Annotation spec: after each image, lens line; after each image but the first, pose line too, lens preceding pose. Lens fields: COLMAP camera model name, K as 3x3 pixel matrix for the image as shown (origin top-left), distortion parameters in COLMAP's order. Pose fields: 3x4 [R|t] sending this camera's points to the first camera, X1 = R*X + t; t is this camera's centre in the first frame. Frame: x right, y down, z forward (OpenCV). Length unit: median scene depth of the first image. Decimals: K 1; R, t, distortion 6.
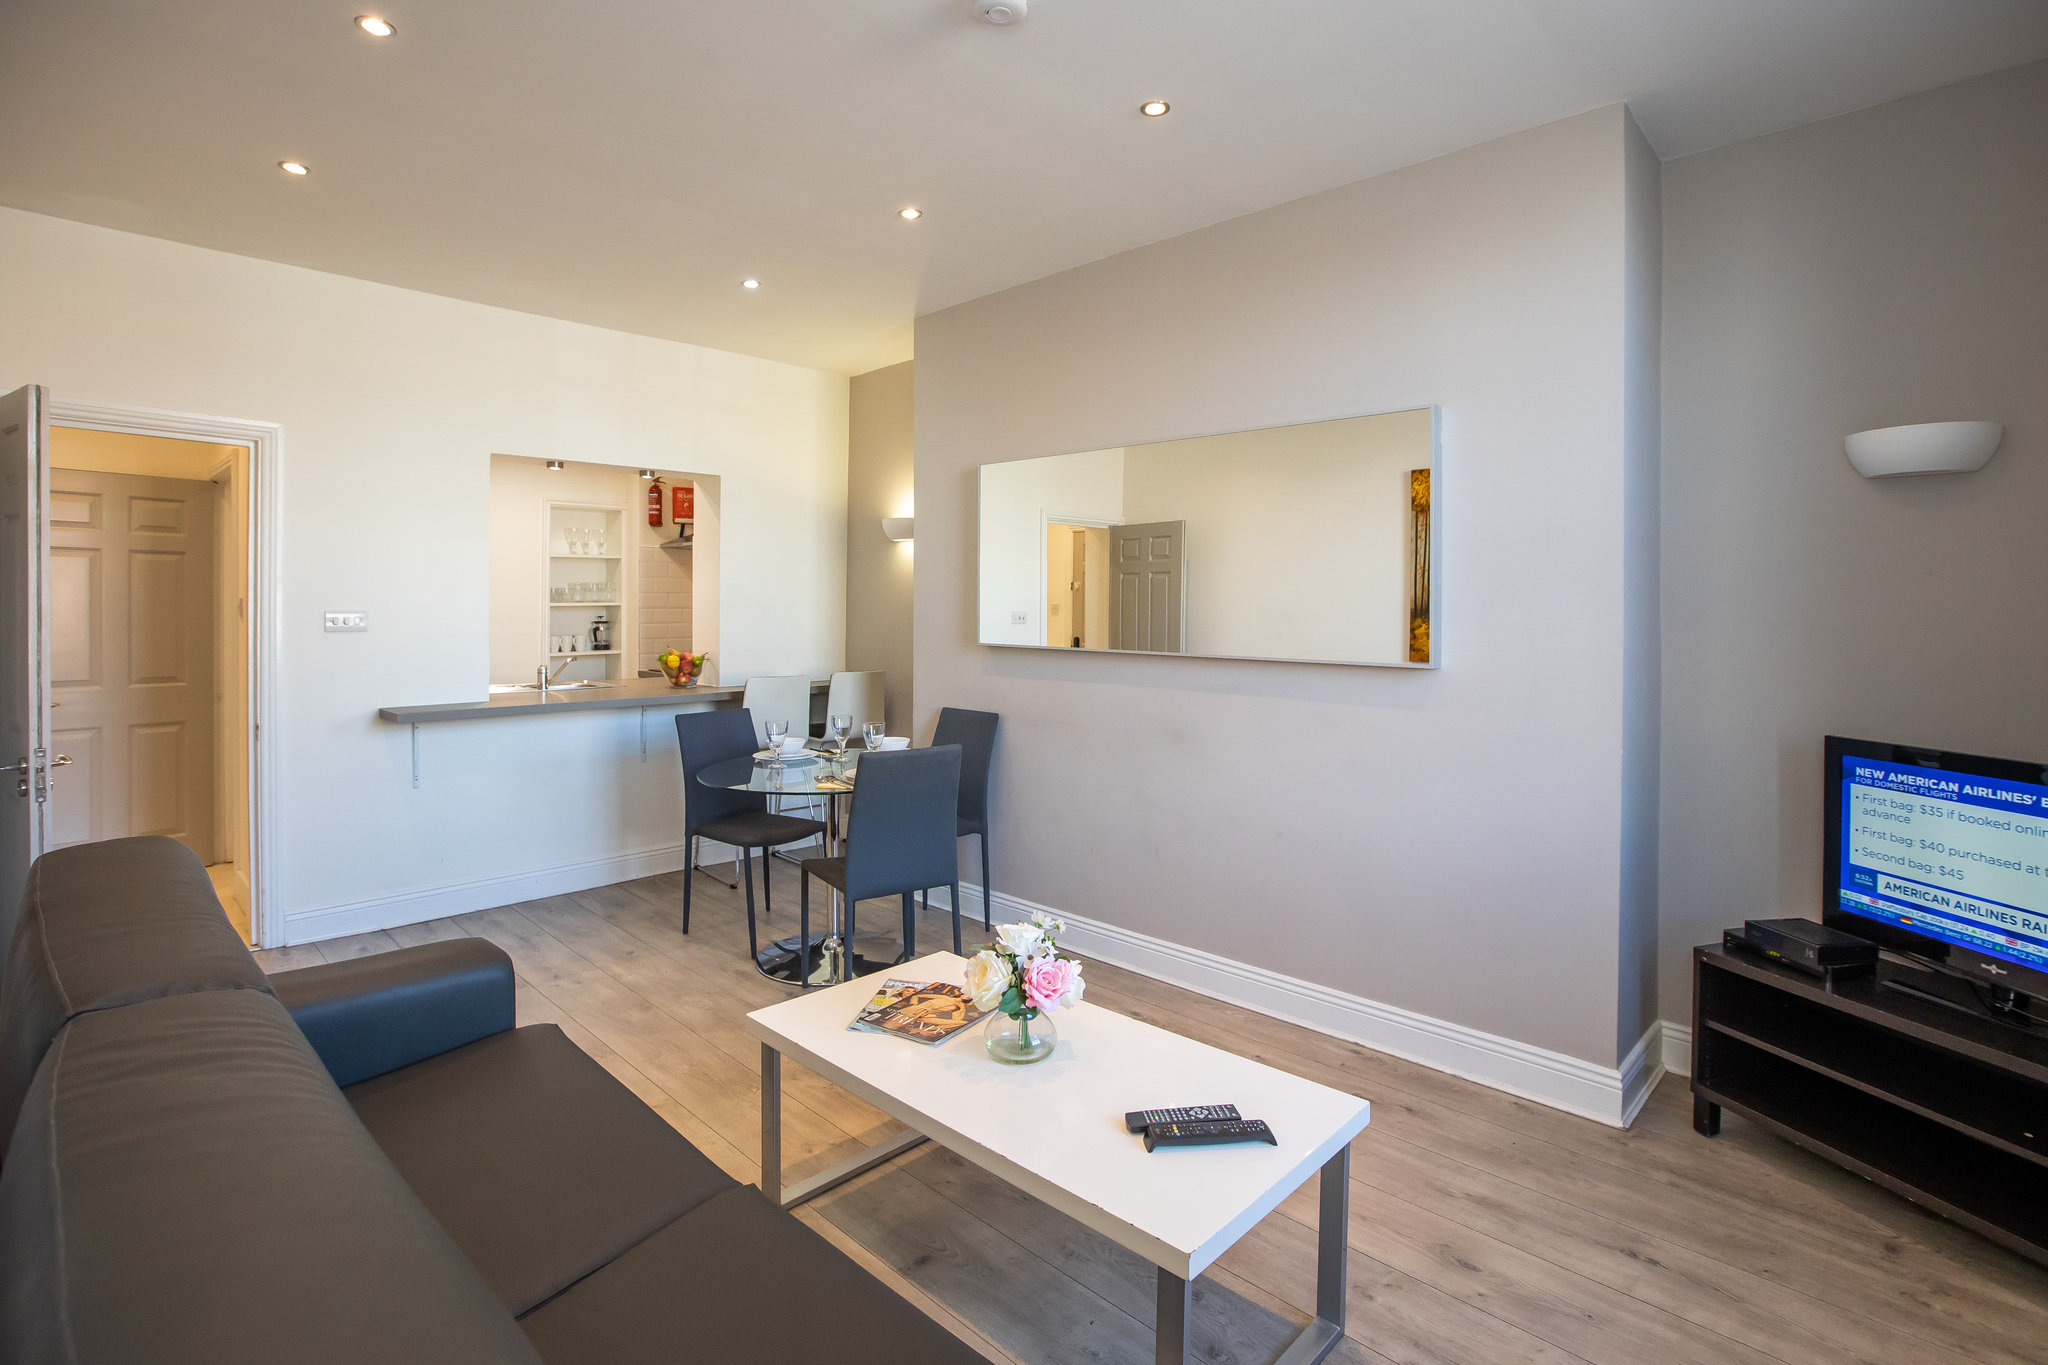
lens RADIAL K [[967.7, 0, 1011.7], [0, 967.7, 621.5], [0, 0, 1]] dist [-0.003676, 0.000165]
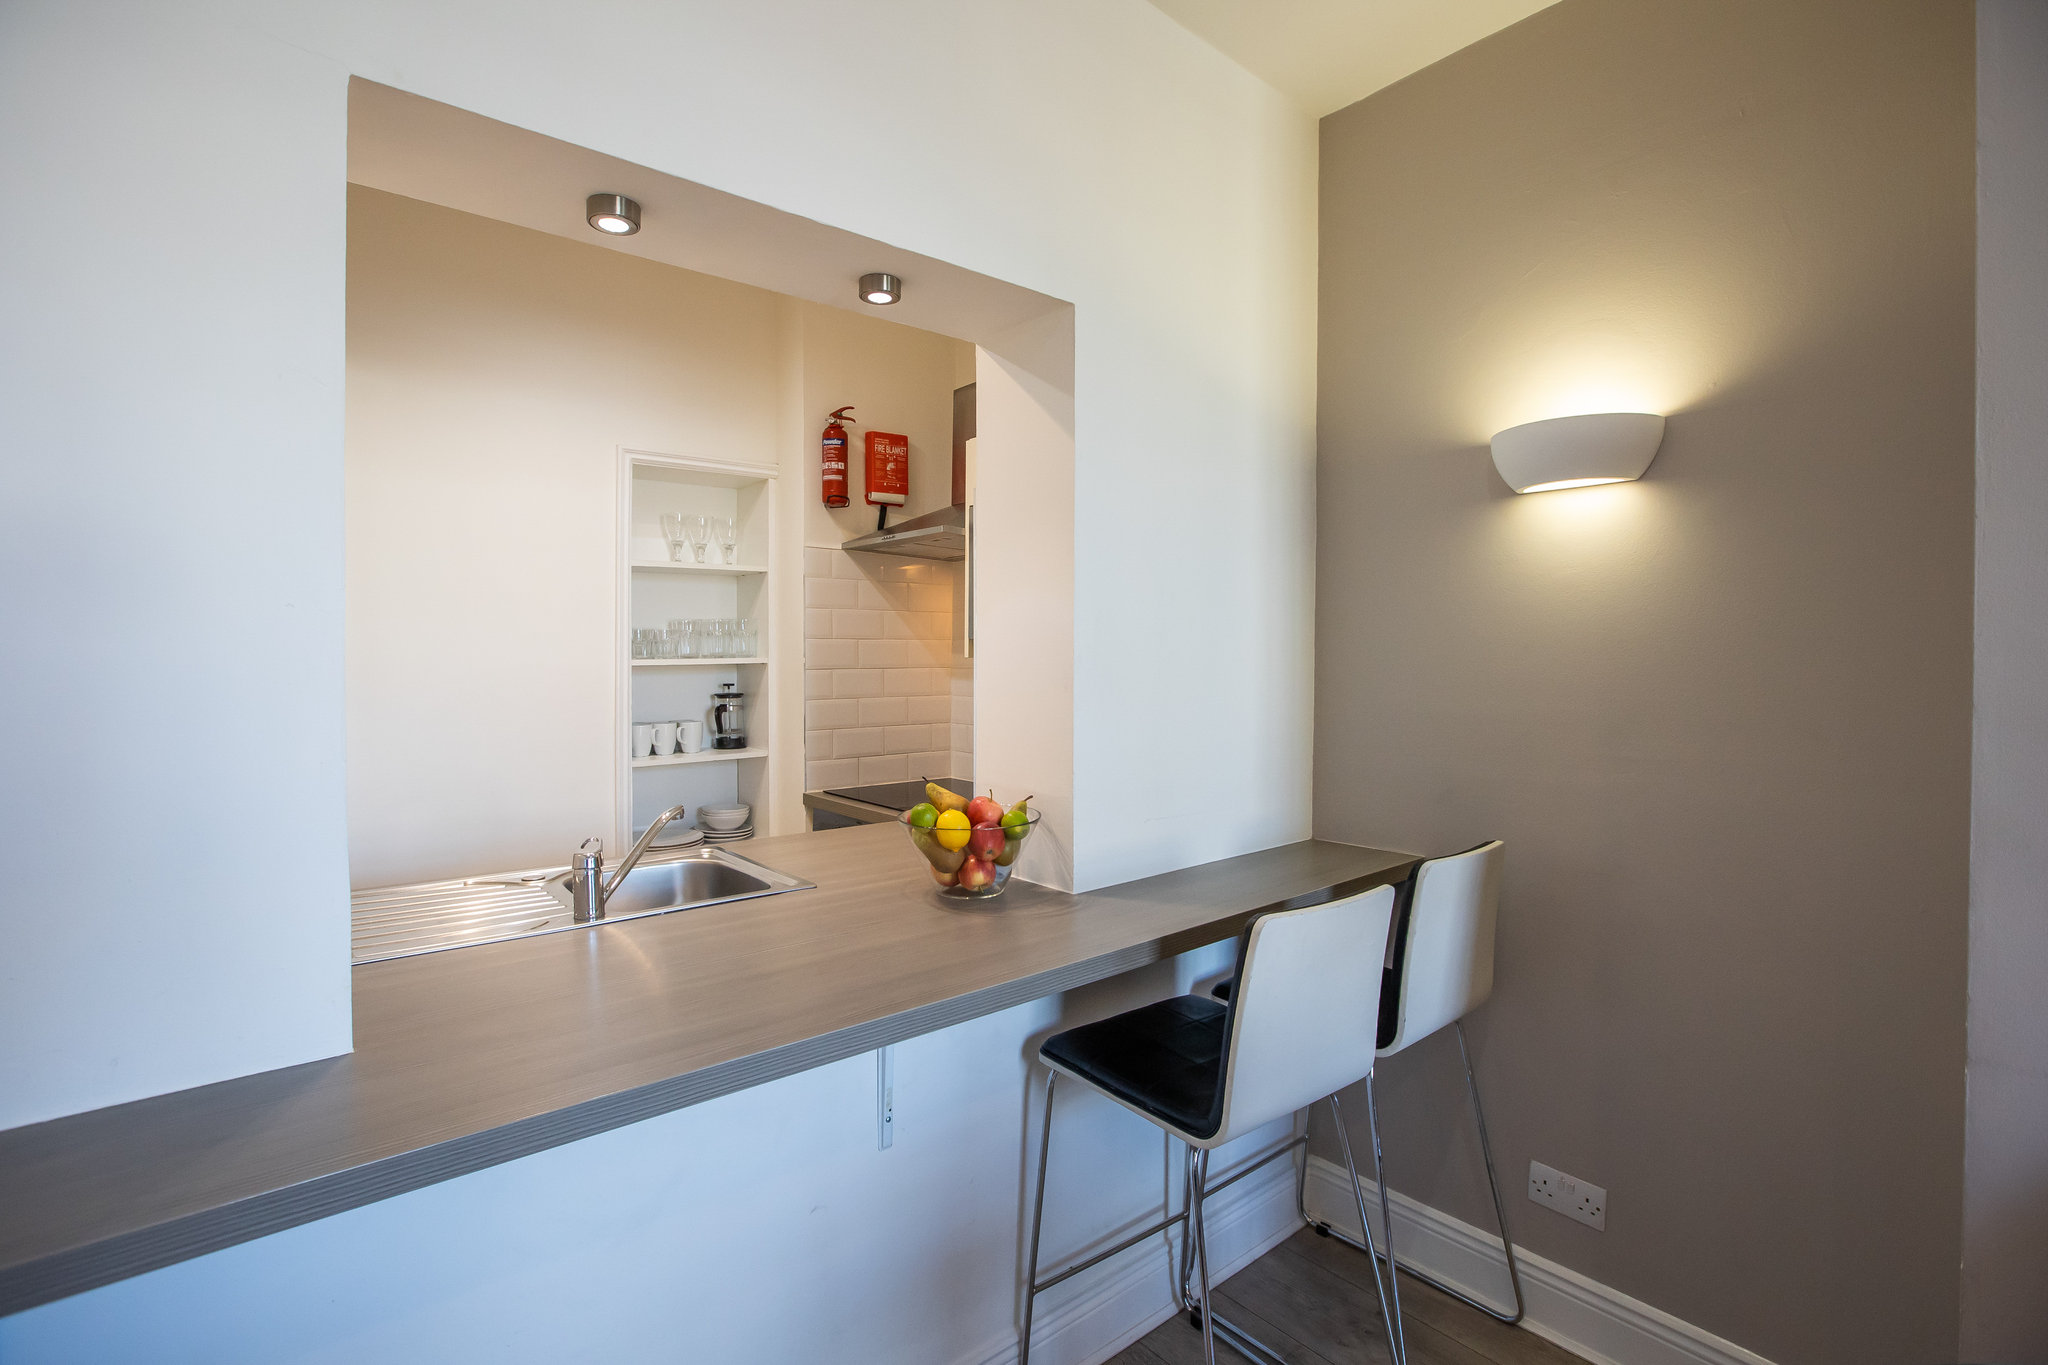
lens RADIAL K [[967.7, 0, 1027.6], [0, 967.7, 672.9], [0, 0, 1]] dist [-0.003676, 0.000165]
pose [[0.996726, -0.003178, -0.080791, -0.227683], [0.003256, 0.999994, 0.000832, -0.011626], [0.080788, -0.001092, 0.996731, 0.505486]]
